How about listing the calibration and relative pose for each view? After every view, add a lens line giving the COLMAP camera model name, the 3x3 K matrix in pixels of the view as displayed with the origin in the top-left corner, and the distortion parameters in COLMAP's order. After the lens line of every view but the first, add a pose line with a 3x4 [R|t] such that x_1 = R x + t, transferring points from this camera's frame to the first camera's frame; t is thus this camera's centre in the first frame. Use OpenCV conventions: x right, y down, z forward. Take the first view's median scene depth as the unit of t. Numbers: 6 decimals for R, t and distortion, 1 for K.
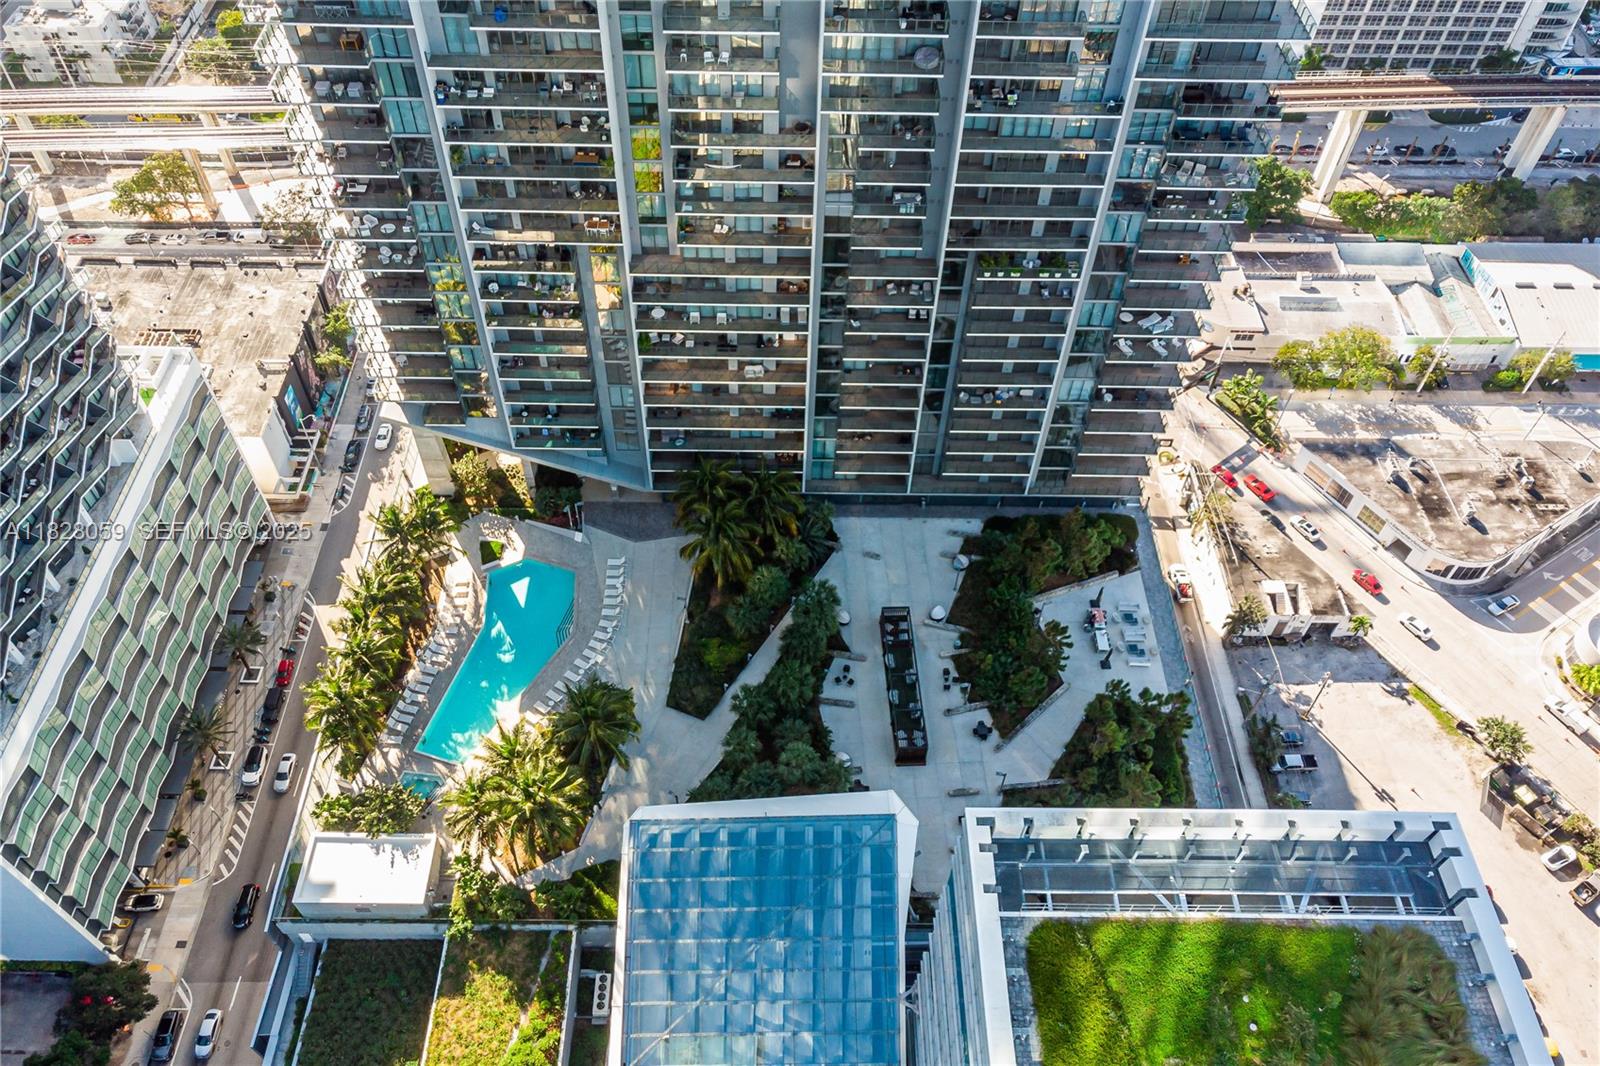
lens RADIAL K [[1186.4, 0, 769.9], [0, 1186.4, 525.2], [0, 0, 1]] dist [-0.002363, 0.010148]
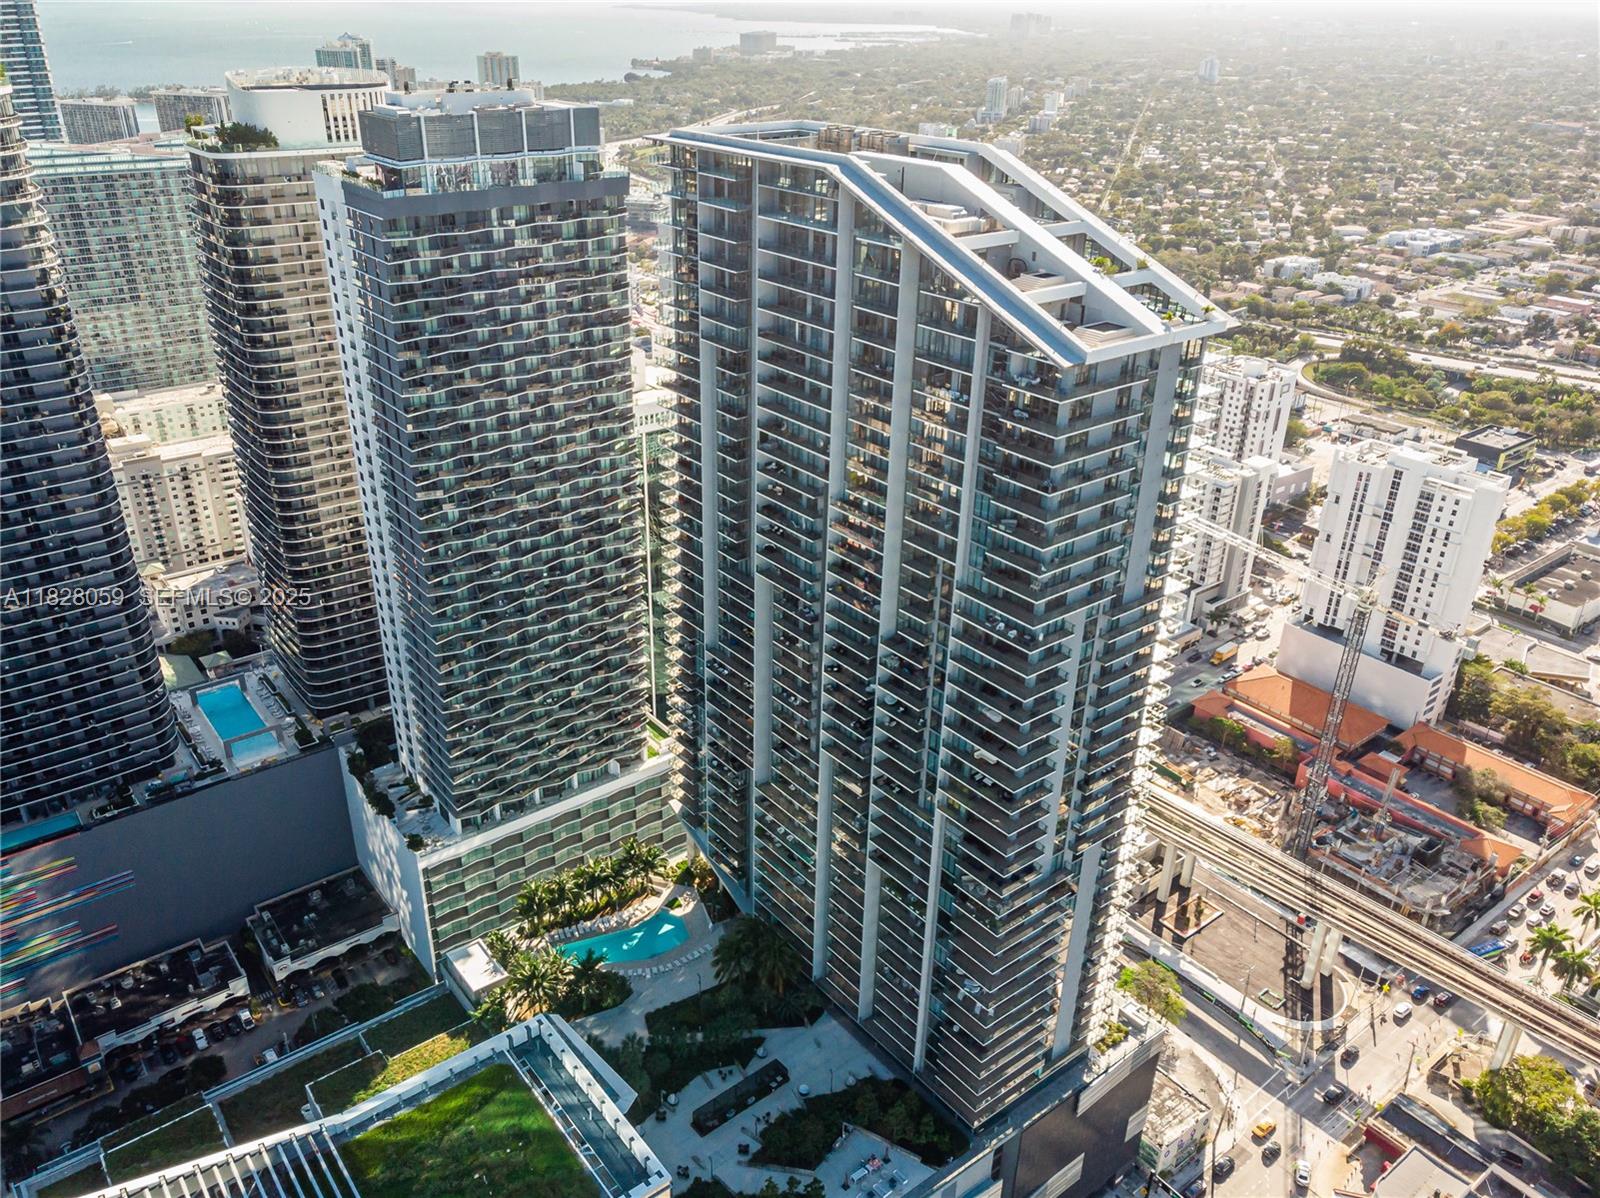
lens RADIAL K [[1215.5, 0, 753.5], [0, 1215.5, 604.7], [0, 0, 1]] dist [-0.005584, -0.005674]
pose [[0.602561, 0.352651, -0.715932, 0.789713], [-0.618282, 0.773502, -0.139366, -0.116256], [0.504627, 0.526624, 0.684119, -0.311514]]
